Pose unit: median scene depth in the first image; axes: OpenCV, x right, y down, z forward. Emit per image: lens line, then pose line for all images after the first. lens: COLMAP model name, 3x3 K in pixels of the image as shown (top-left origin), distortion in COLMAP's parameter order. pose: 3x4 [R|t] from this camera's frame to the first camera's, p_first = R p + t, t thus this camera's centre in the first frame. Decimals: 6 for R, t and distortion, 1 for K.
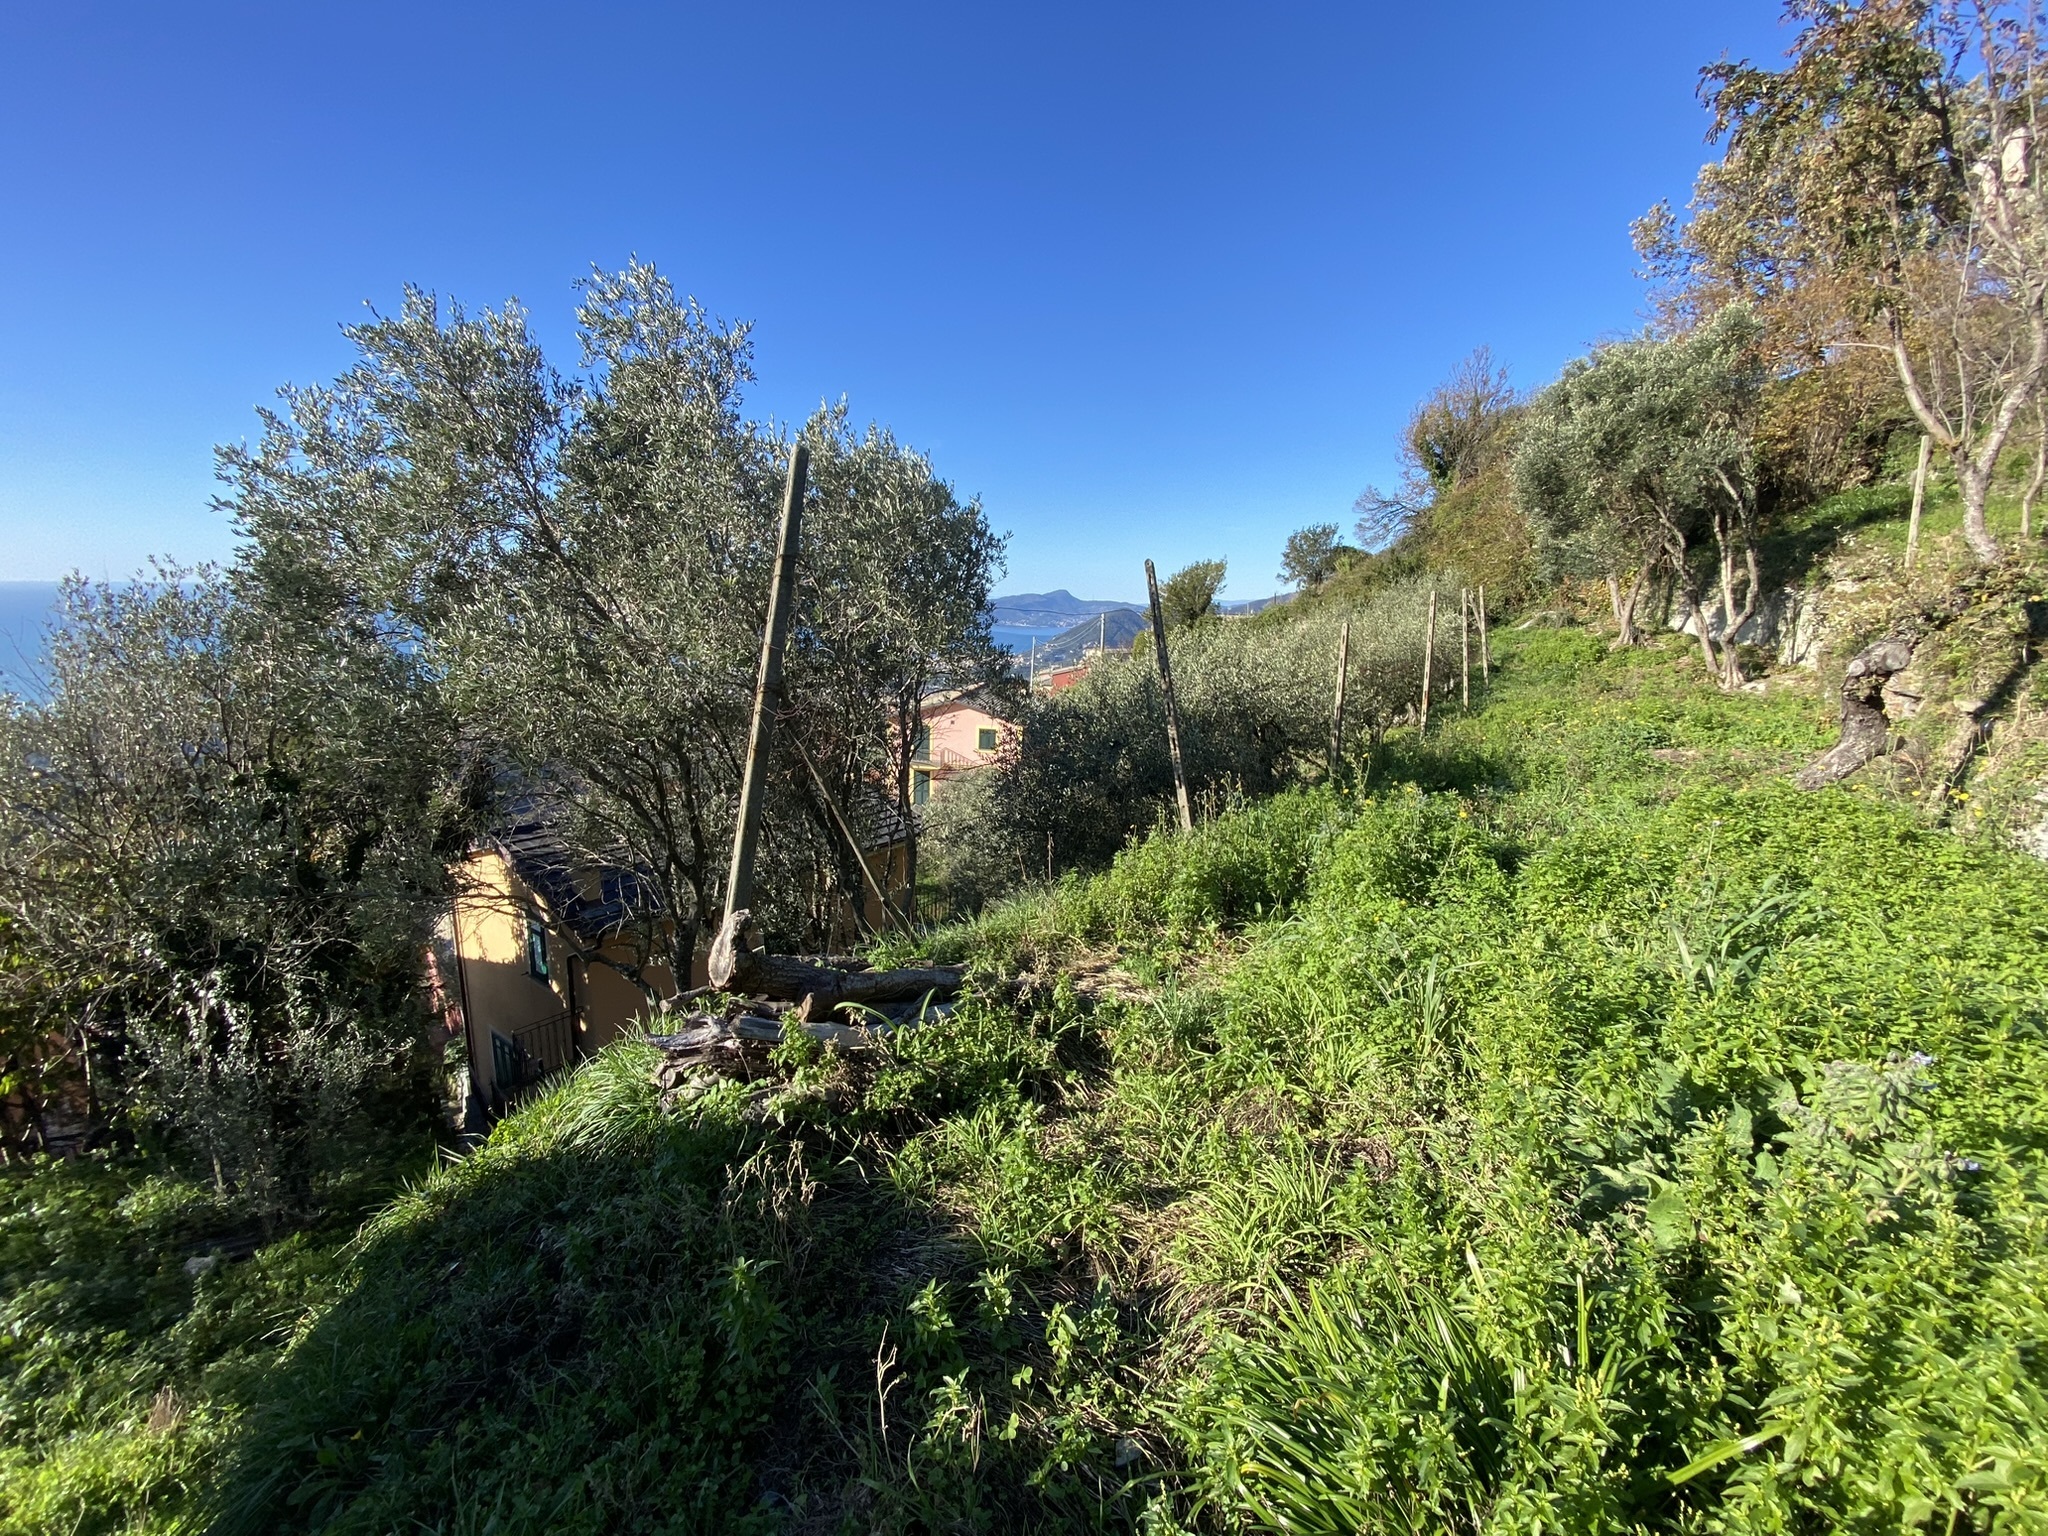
lens RADIAL K [[822.7, 0, 1024.0], [0, 822.7, 768.0], [0, 0, 1]] dist [0.000078, 0.000002]
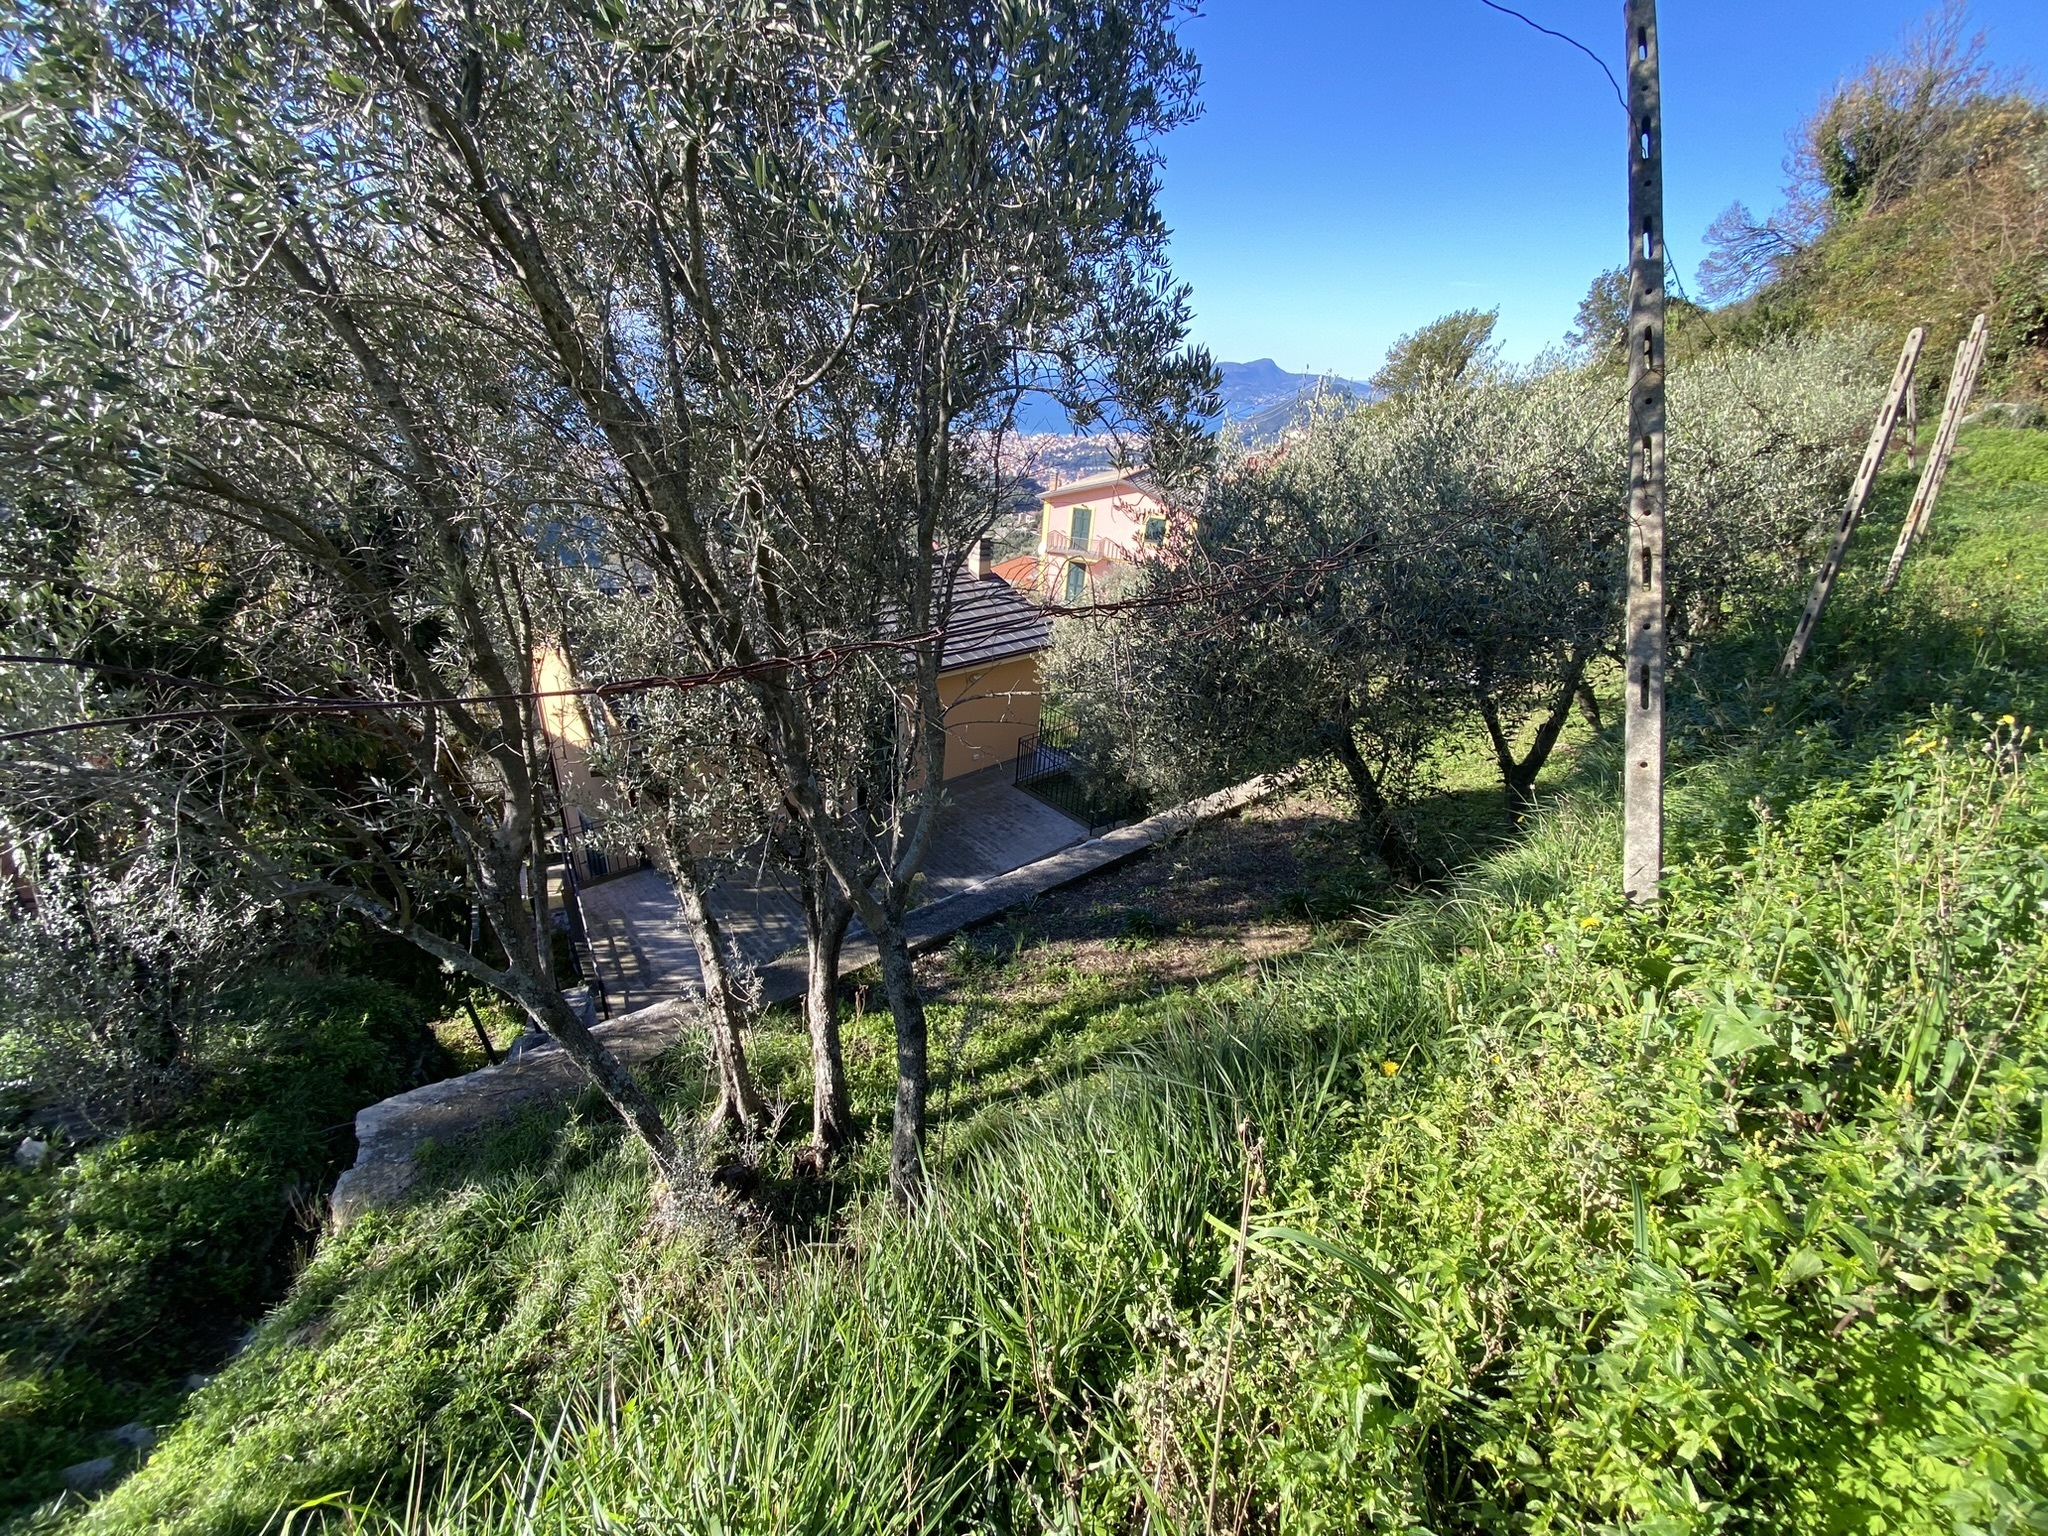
lens RADIAL K [[817.7, 0, 1024.0], [0, 817.7, 768.0], [0, 0, 1]] dist [0.000244, -0.012551]
pose [[0.976882, 0.122811, -0.174981, 0.000965], [-0.075620, 0.964113, 0.254496, -0.003461], [0.199956, -0.235381, 0.951112, 0.106086]]
